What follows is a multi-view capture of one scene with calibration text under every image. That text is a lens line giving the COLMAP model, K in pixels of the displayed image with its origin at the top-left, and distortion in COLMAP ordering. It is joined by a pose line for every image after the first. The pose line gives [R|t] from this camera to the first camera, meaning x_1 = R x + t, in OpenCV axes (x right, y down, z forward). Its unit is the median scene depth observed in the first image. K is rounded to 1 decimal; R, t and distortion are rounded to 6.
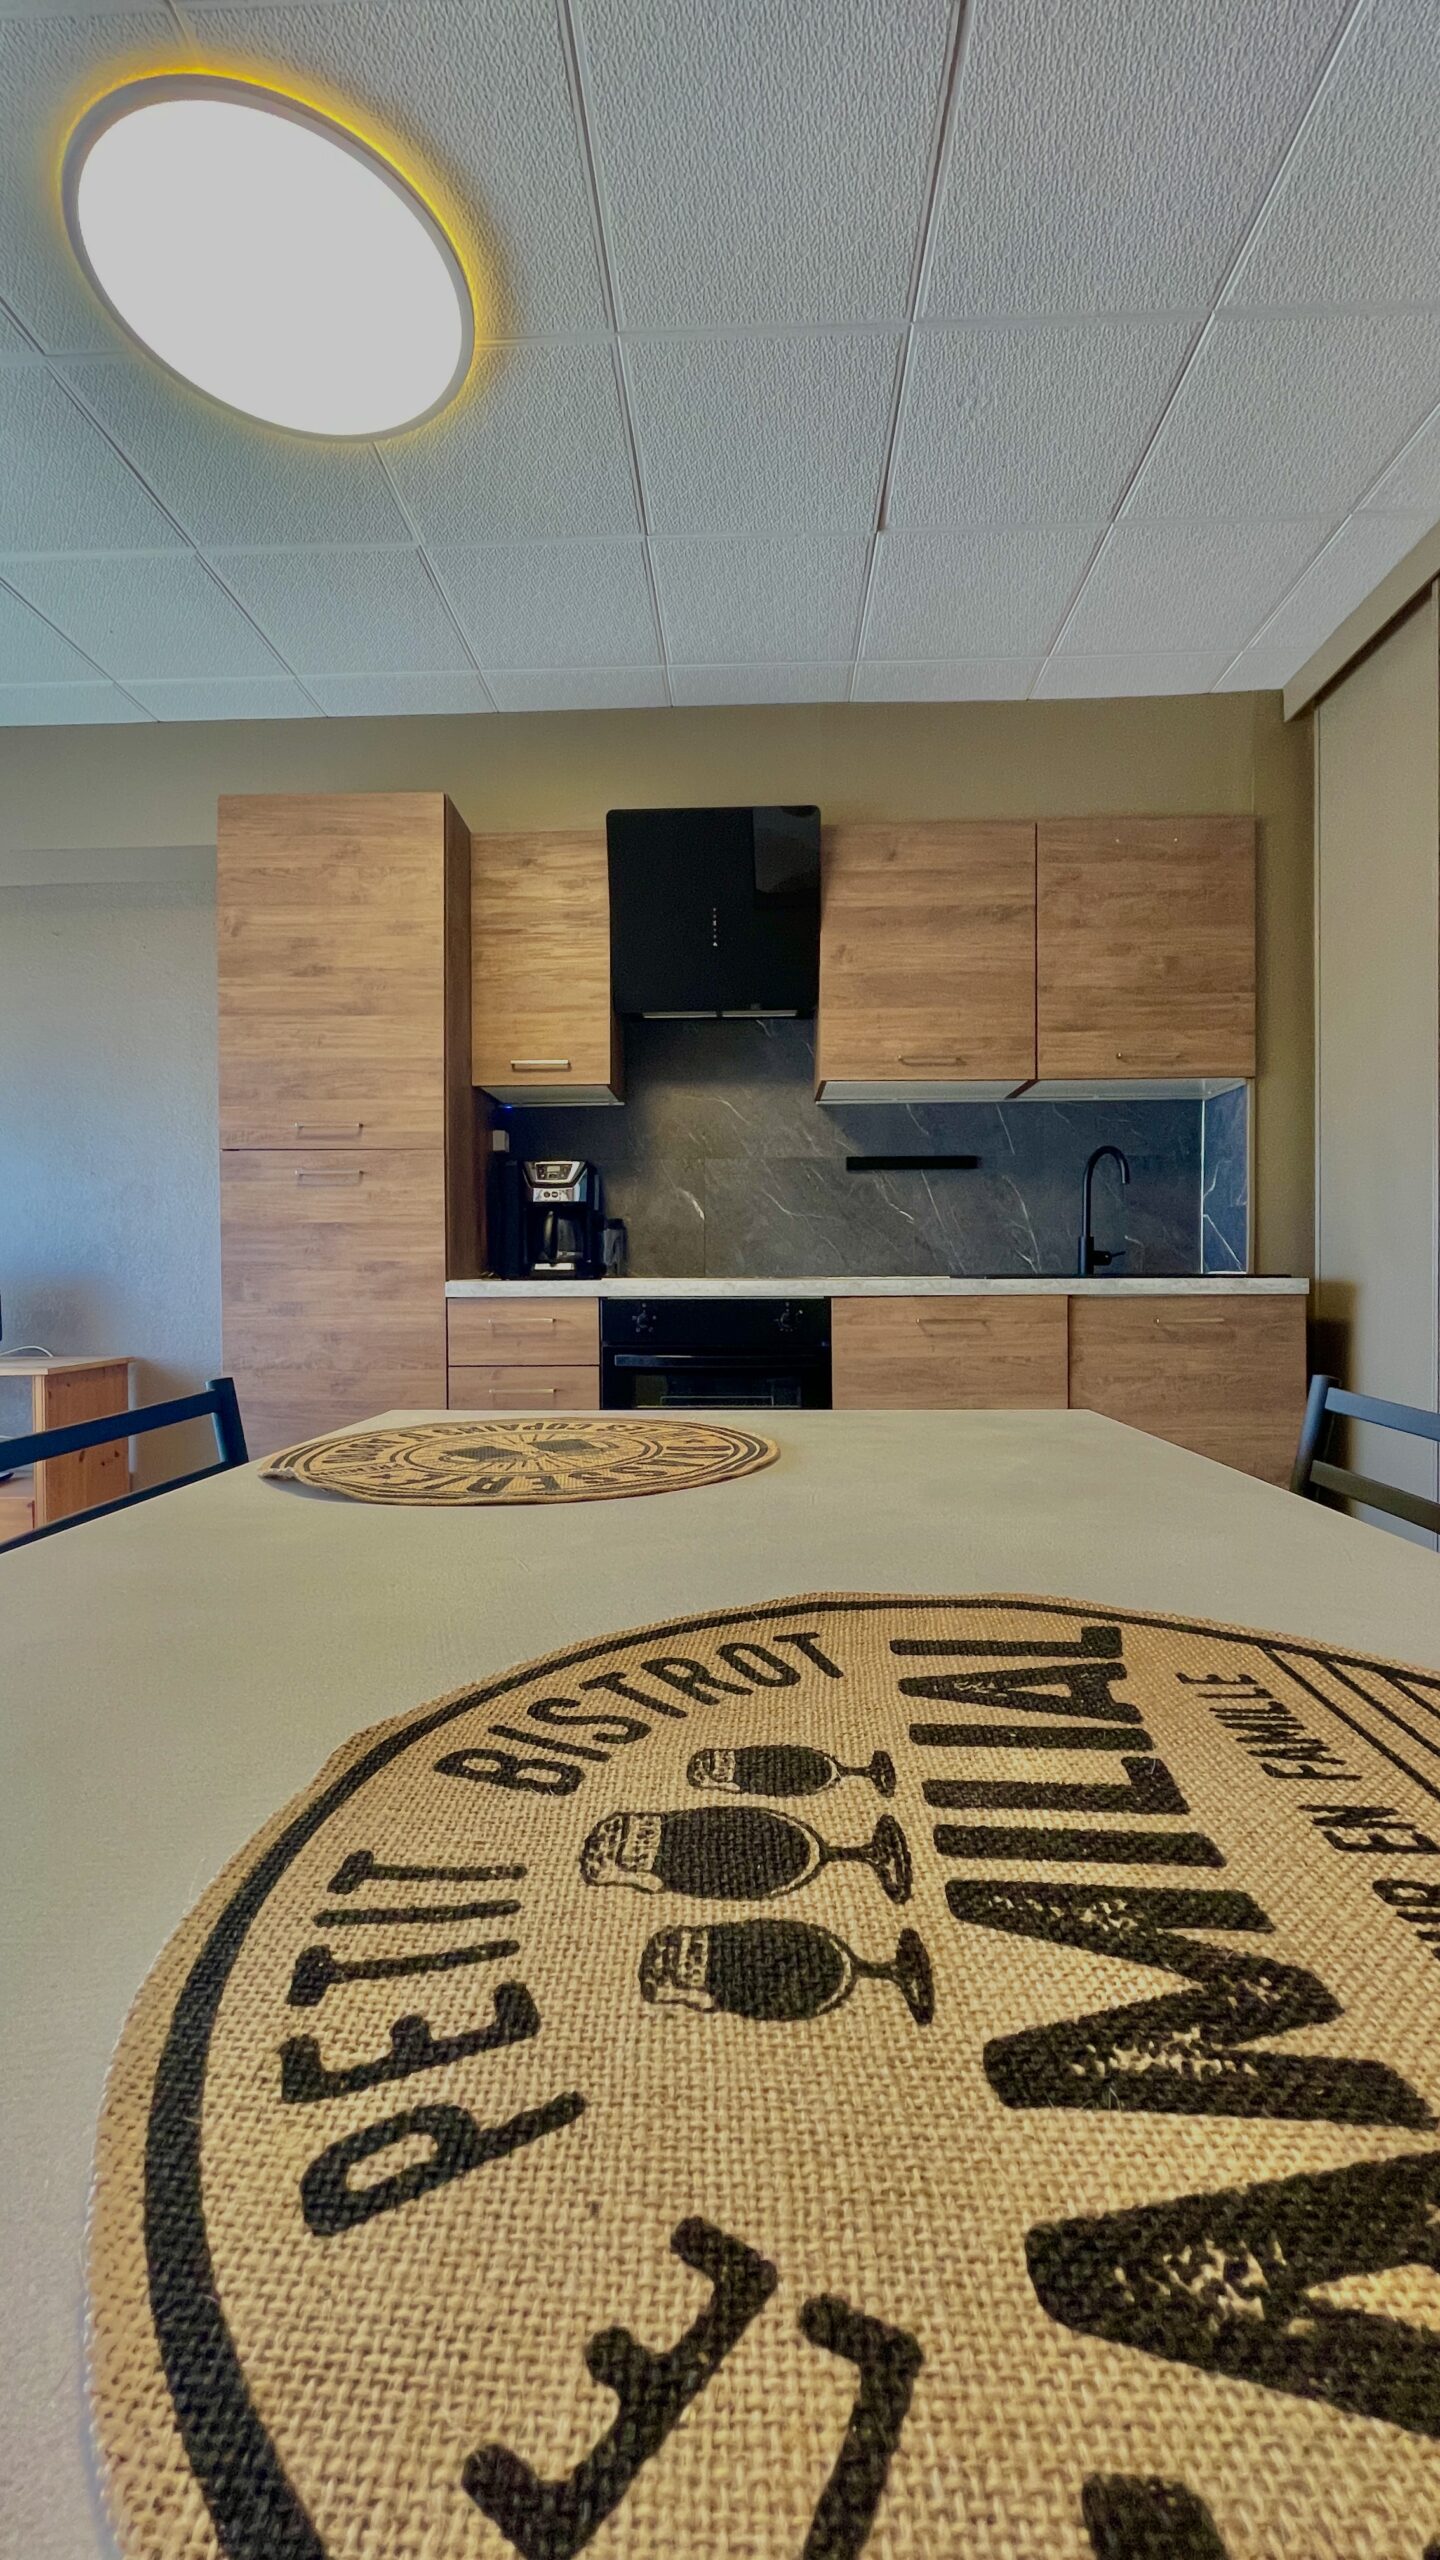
lens RADIAL K [[1036.3, 0, 734.7], [0, 1036.3, 1287.1], [0, 0, 1]] dist [-0.002326, -0.000258]
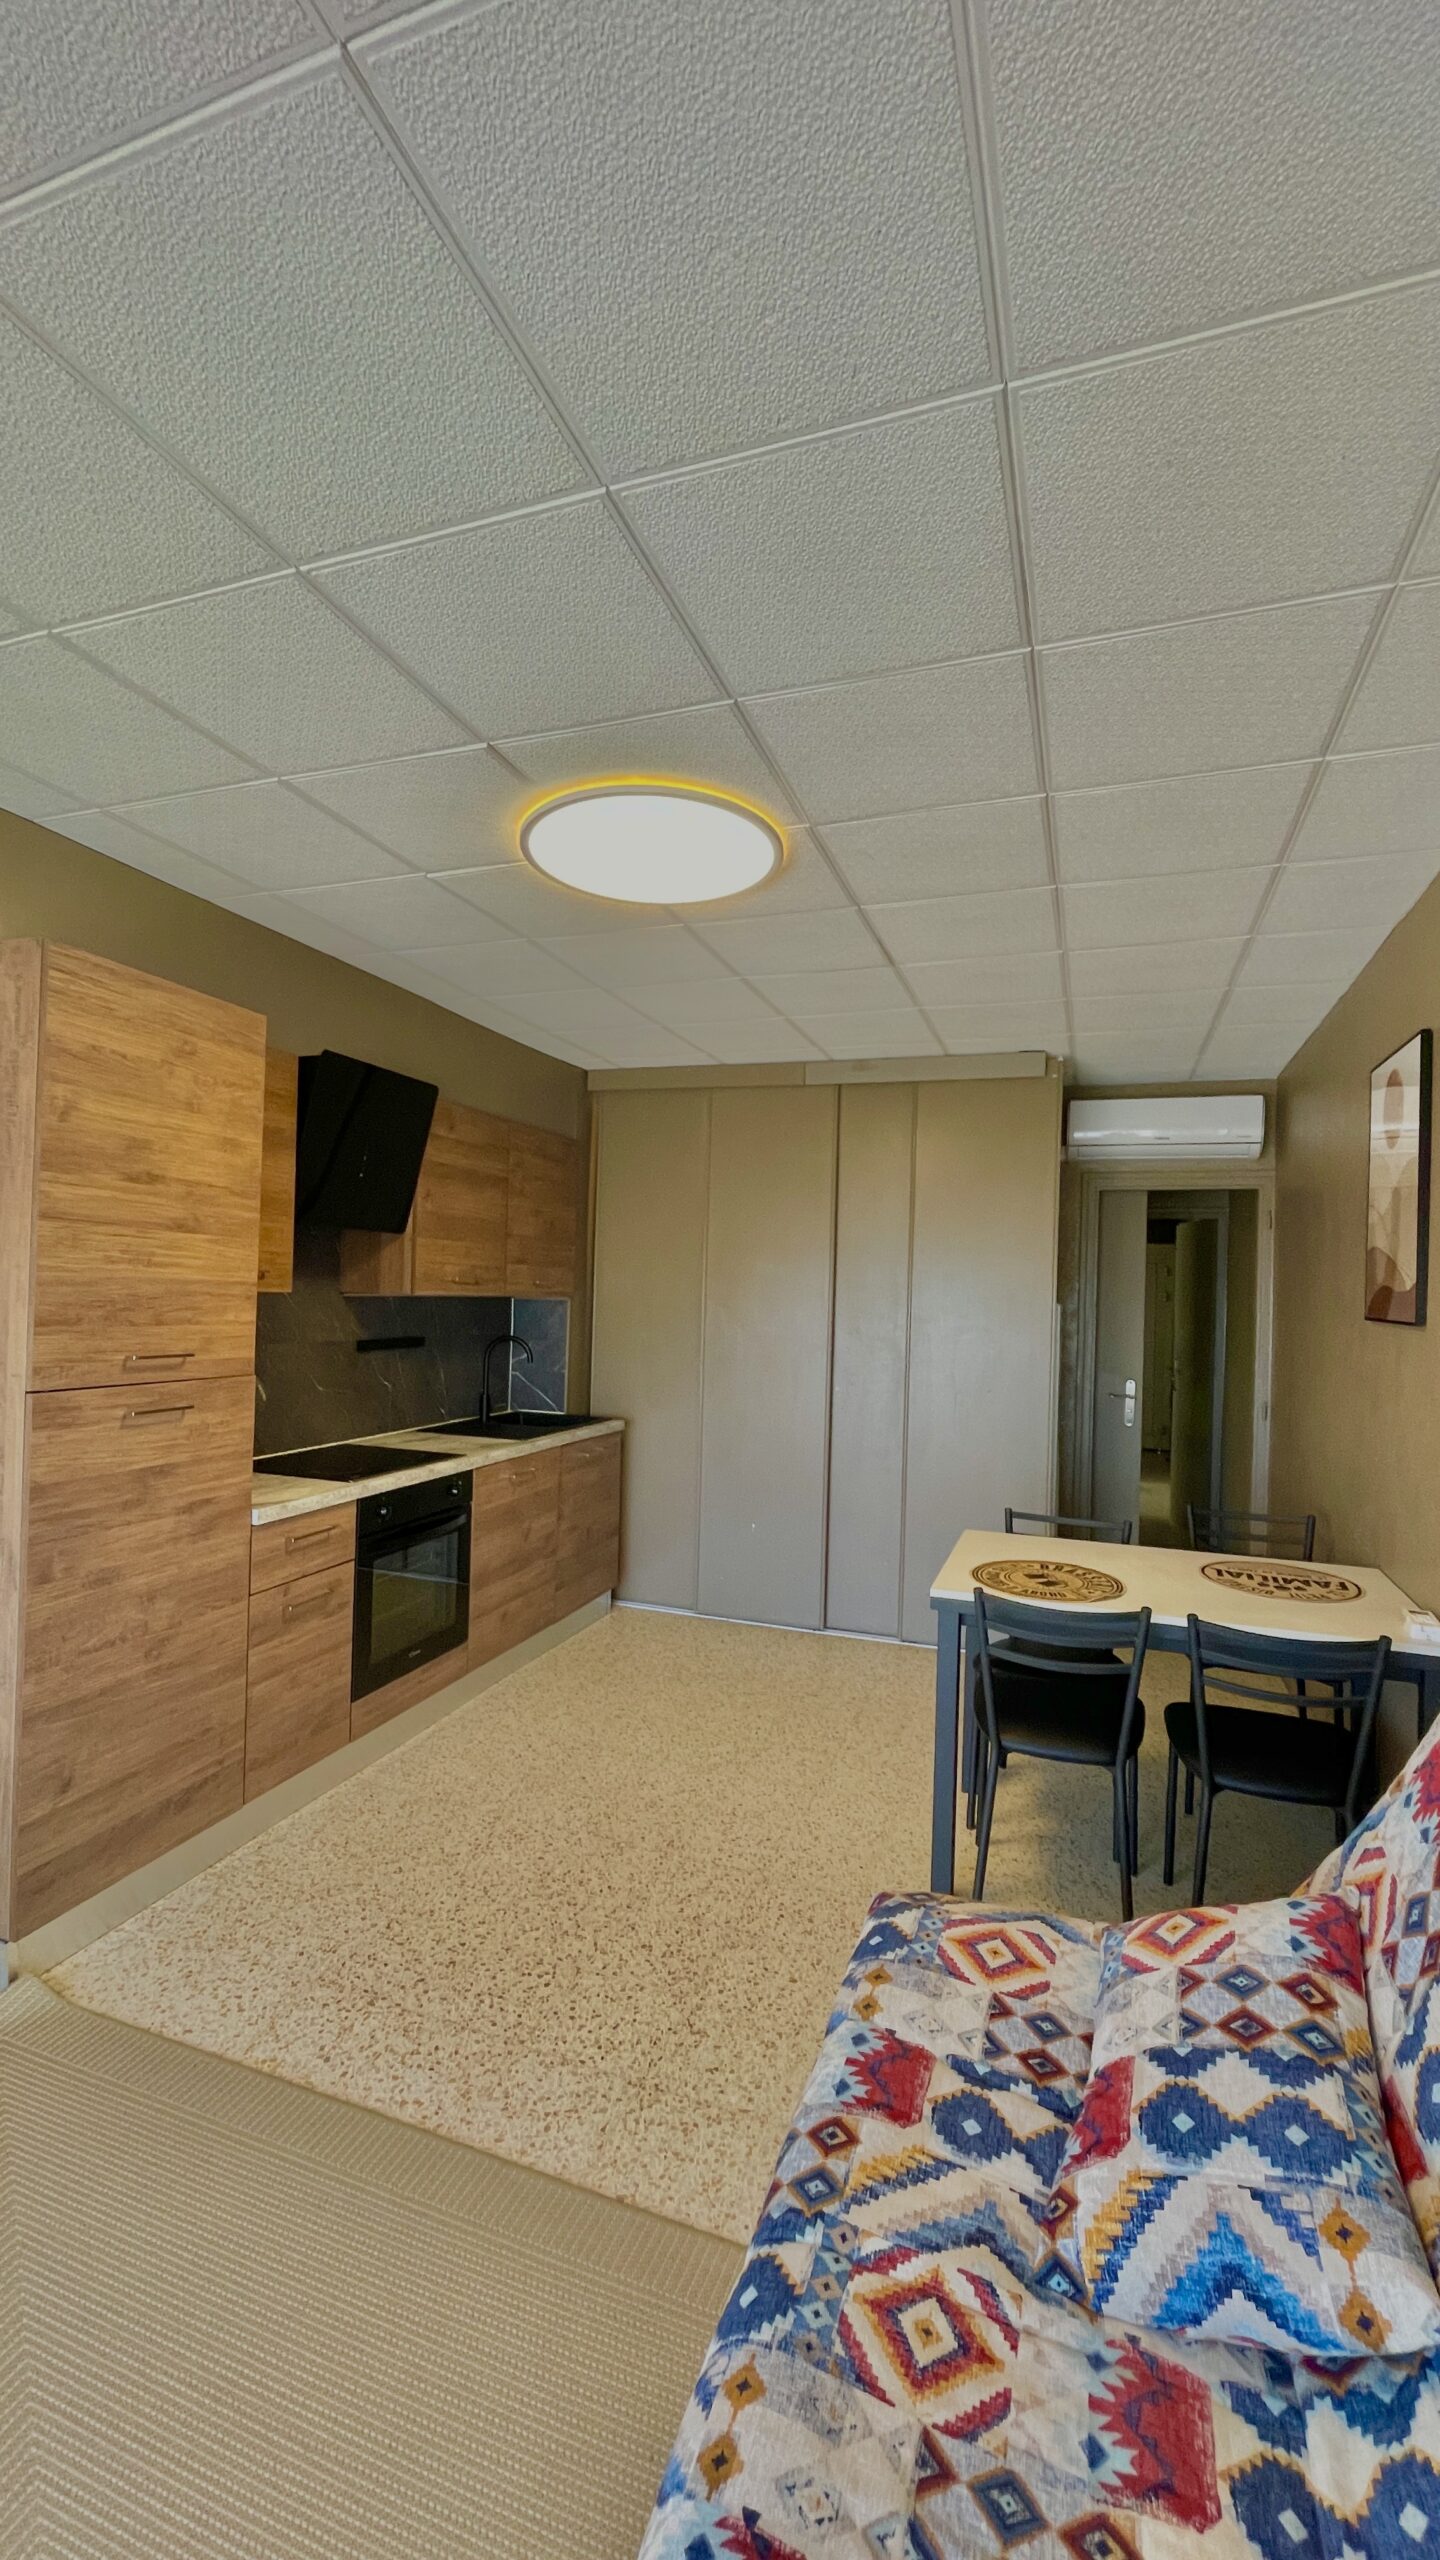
lens RADIAL K [[1036.3, 0, 728.3], [0, 1036.3, 1290.2], [0, 0, 1]] dist [-0.002326, -0.000258]
pose [[0.299765, 0.017050, 0.953861, -1.024415], [-0.015444, 0.999796, -0.013018, -0.195954], [-0.953888, -0.010829, 0.299967, 0.259401]]
